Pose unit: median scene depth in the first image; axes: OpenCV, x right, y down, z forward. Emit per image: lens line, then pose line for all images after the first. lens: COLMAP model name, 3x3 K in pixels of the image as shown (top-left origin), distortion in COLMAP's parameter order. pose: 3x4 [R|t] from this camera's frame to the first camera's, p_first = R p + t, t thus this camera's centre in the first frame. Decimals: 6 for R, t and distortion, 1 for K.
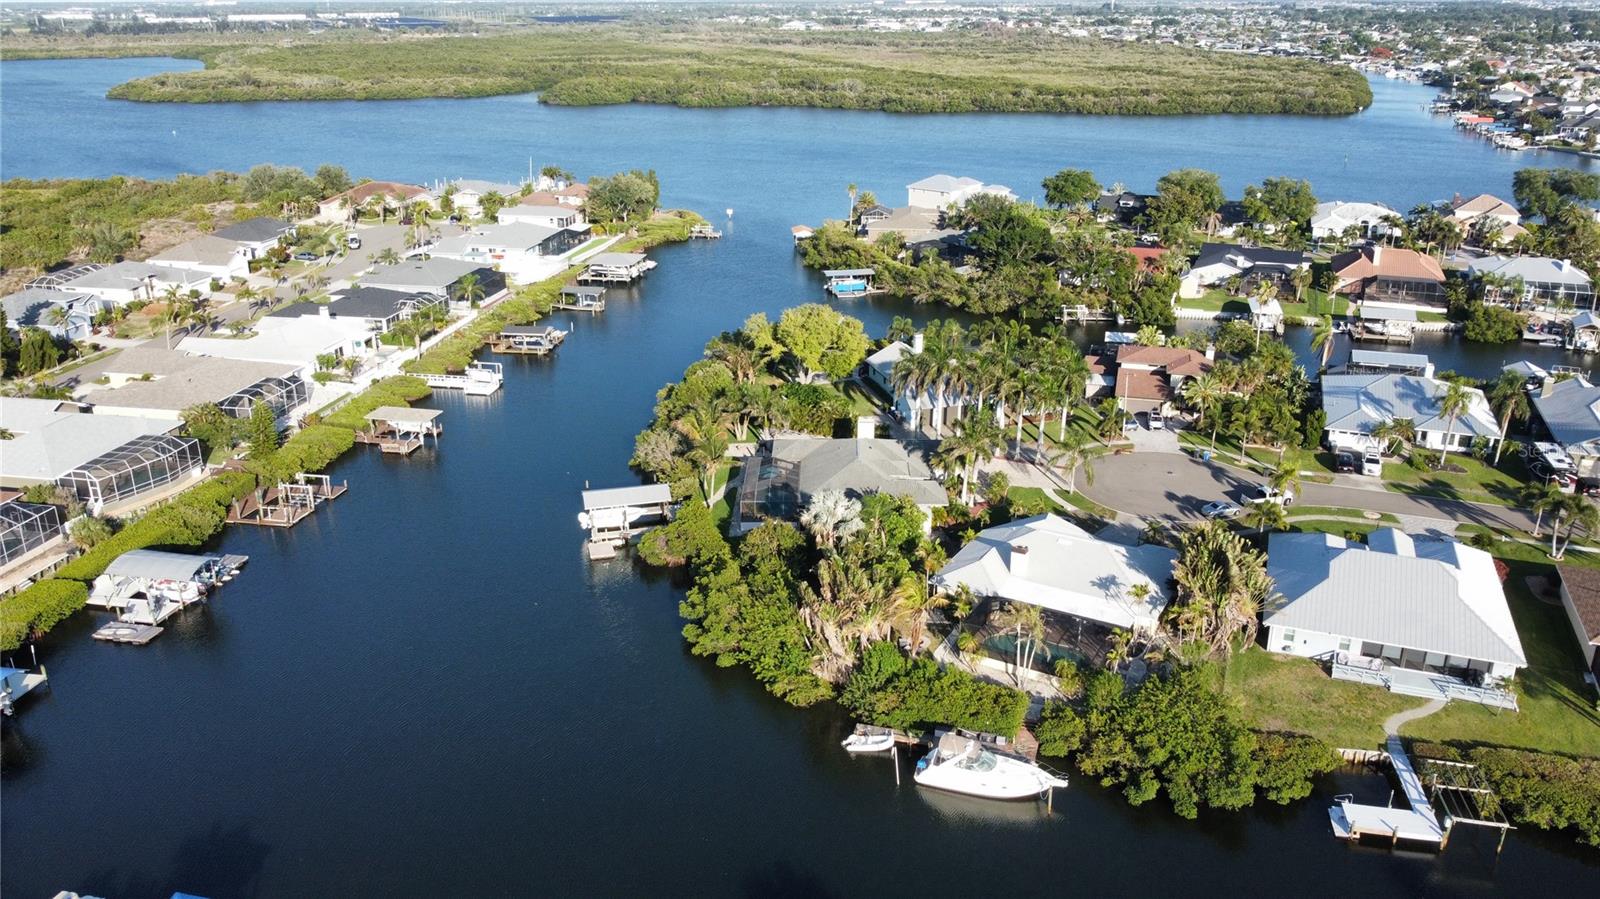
lens RADIAL K [[1216.6, 0, 799.3], [0, 1216.6, 449.7], [0, 0, 1]] dist [-0.008511, 0.003573]
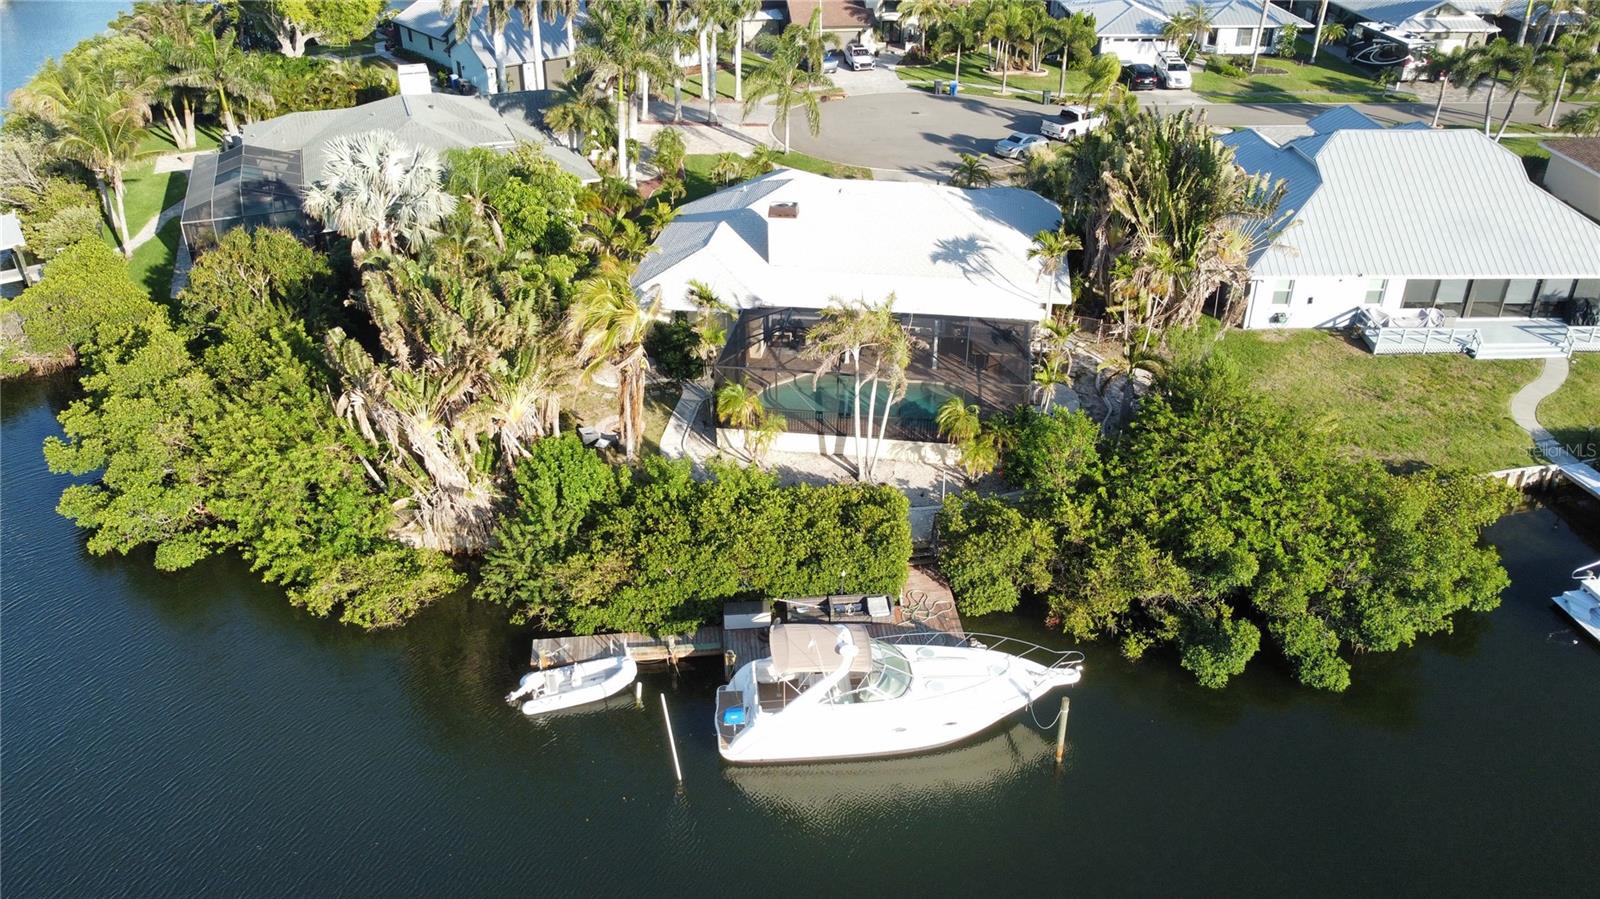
lens RADIAL K [[1216.6, 0, 798.4], [0, 1216.6, 451.0], [0, 0, 1]] dist [-0.008511, 0.003573]
pose [[0.927138, -0.185052, 0.325837, 0.005542], [0.130267, 0.974486, 0.182775, 0.066635], [-0.351347, -0.127012, 0.927590, 0.399540]]
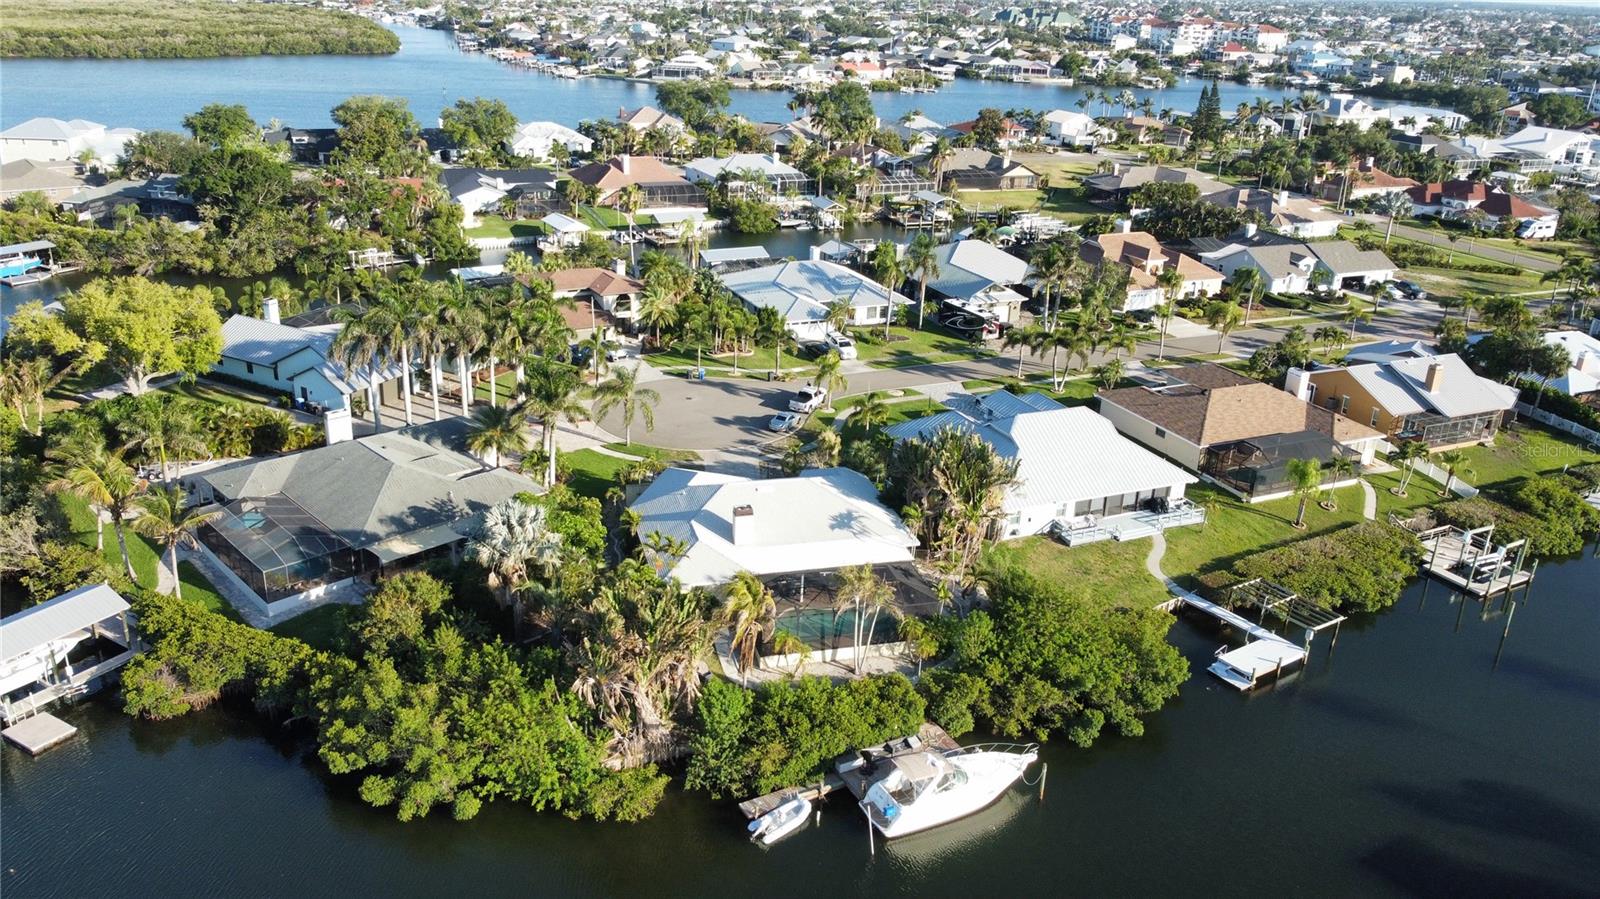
lens RADIAL K [[1216.6, 0, 797.7], [0, 1216.6, 445.5], [0, 0, 1]] dist [-0.008511, 0.003573]
pose [[0.700020, -0.231488, 0.675563, -0.235194], [0.212778, 0.970646, 0.112121, -0.029145], [-0.681687, 0.065258, 0.728727, 0.309499]]
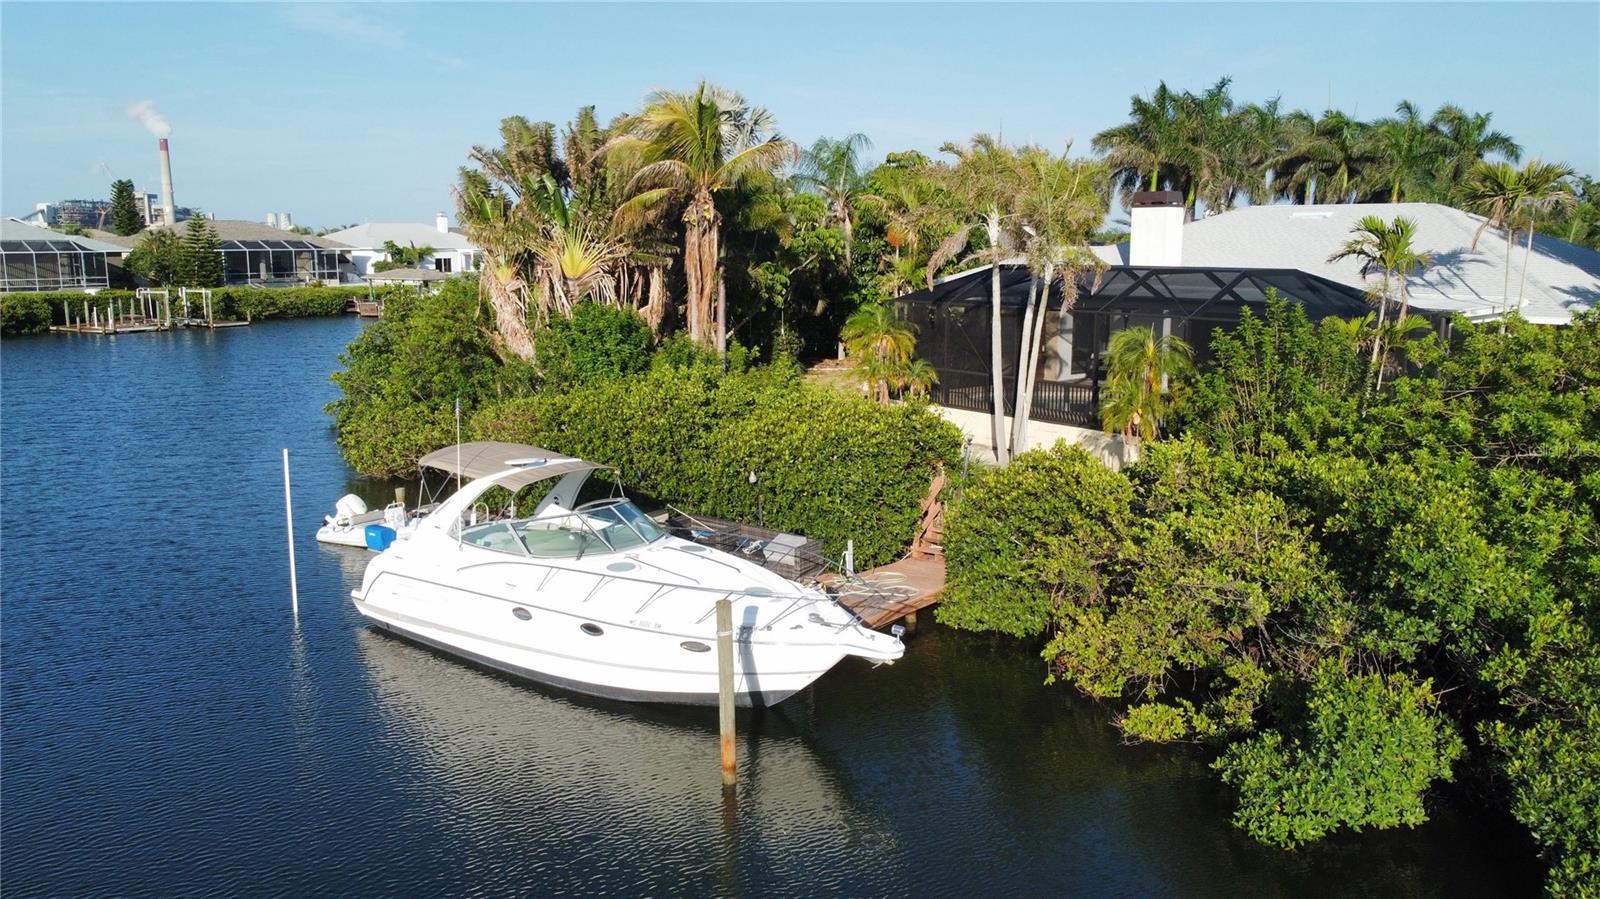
lens RADIAL K [[1216.6, 0, 794.2], [0, 1216.6, 448.8], [0, 0, 1]] dist [-0.008511, 0.003573]
pose [[0.926158, 0.067261, -0.371089, 0.166463], [-0.134931, 0.977932, -0.159507, 0.167744], [0.352171, 0.197800, 0.914796, 0.501318]]
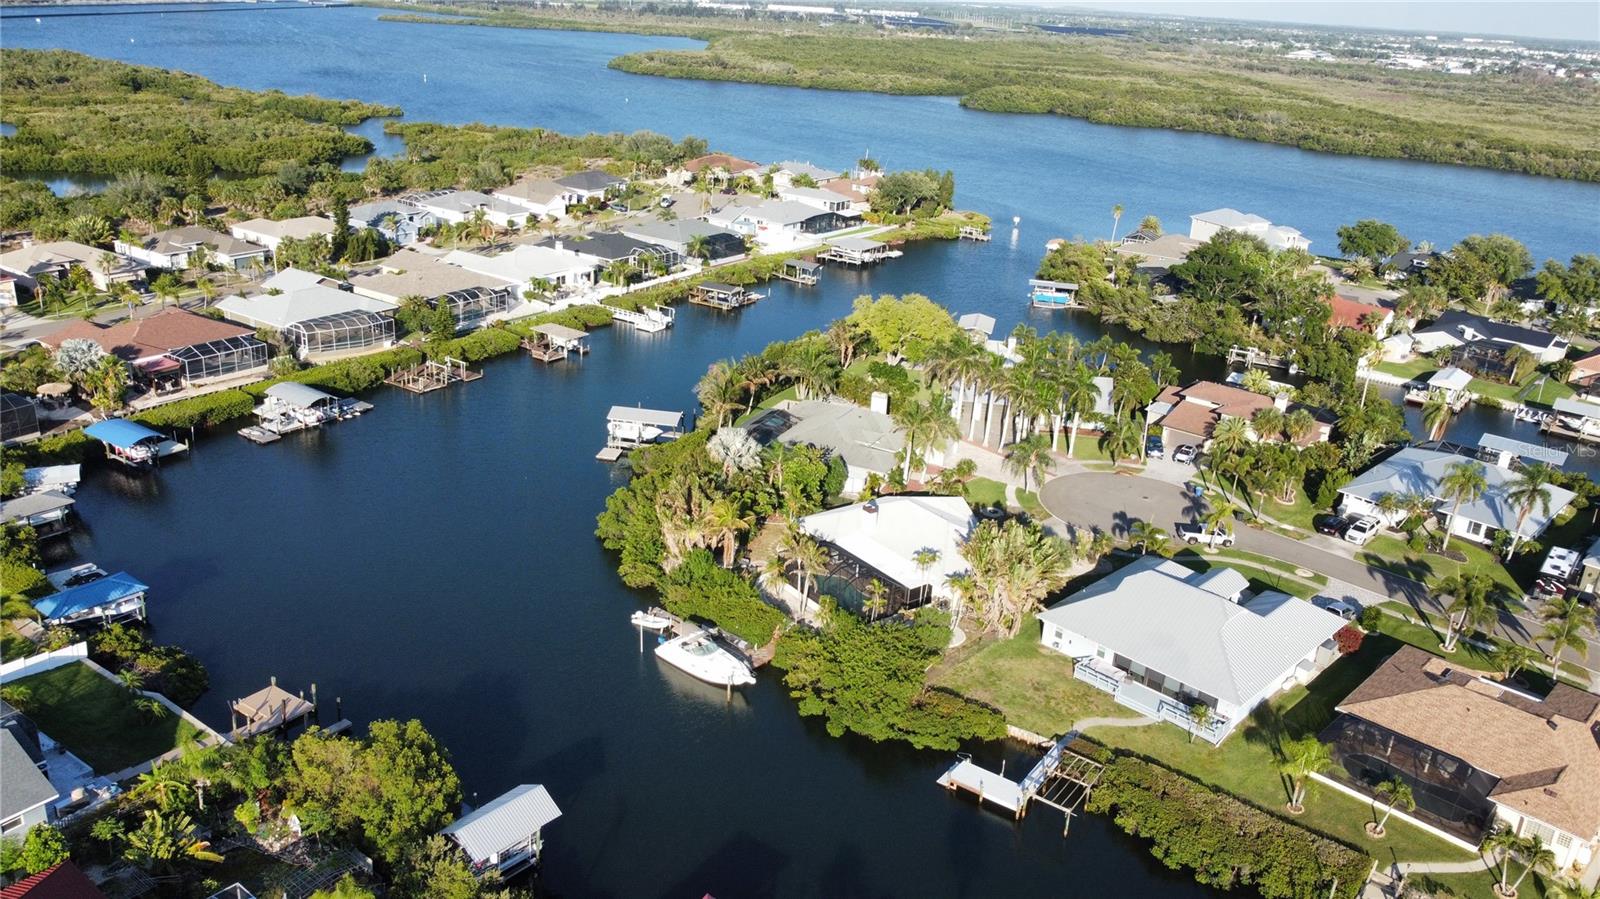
lens RADIAL K [[1216.6, 0, 797.4], [0, 1216.6, 449.0], [0, 0, 1]] dist [-0.008511, 0.003573]
pose [[0.916184, 0.191915, -0.351817, 0.384014], [-0.194594, 0.980481, 0.028098, 0.006955], [0.350343, 0.042719, 0.935647, -0.059168]]
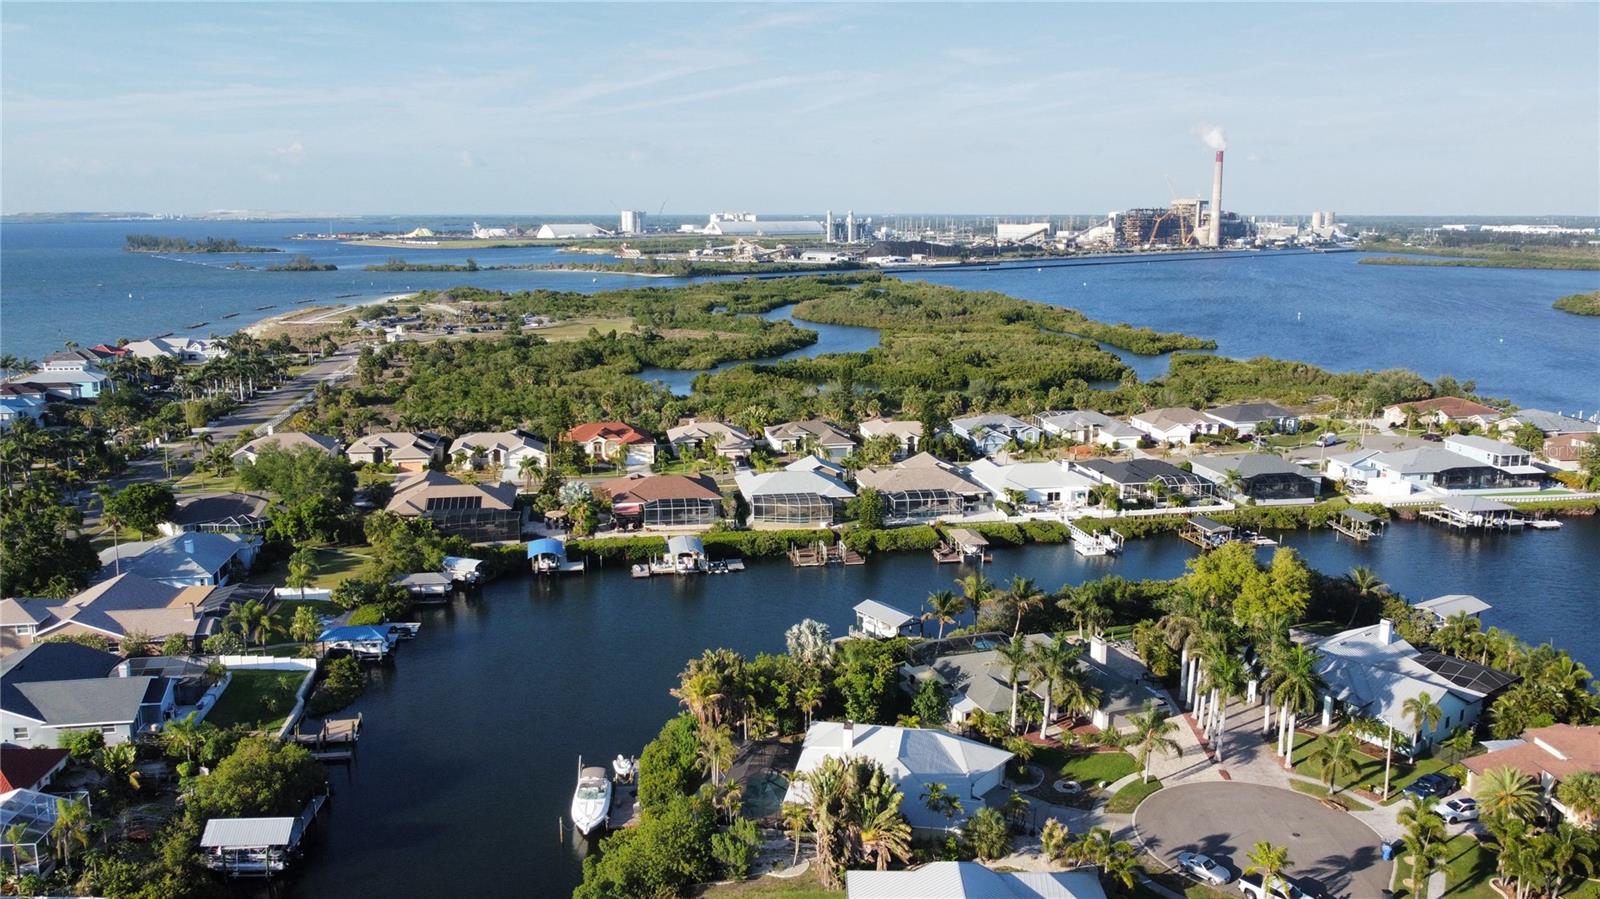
lens RADIAL K [[1216.6, 0, 796.2], [0, 1216.6, 448.1], [0, 0, 1]] dist [-0.008511, 0.003573]
pose [[0.352404, 0.183453, -0.917691, 0.832146], [-0.330448, 0.941826, 0.061382, -0.148632], [0.875566, 0.281618, 0.392525, 0.361450]]
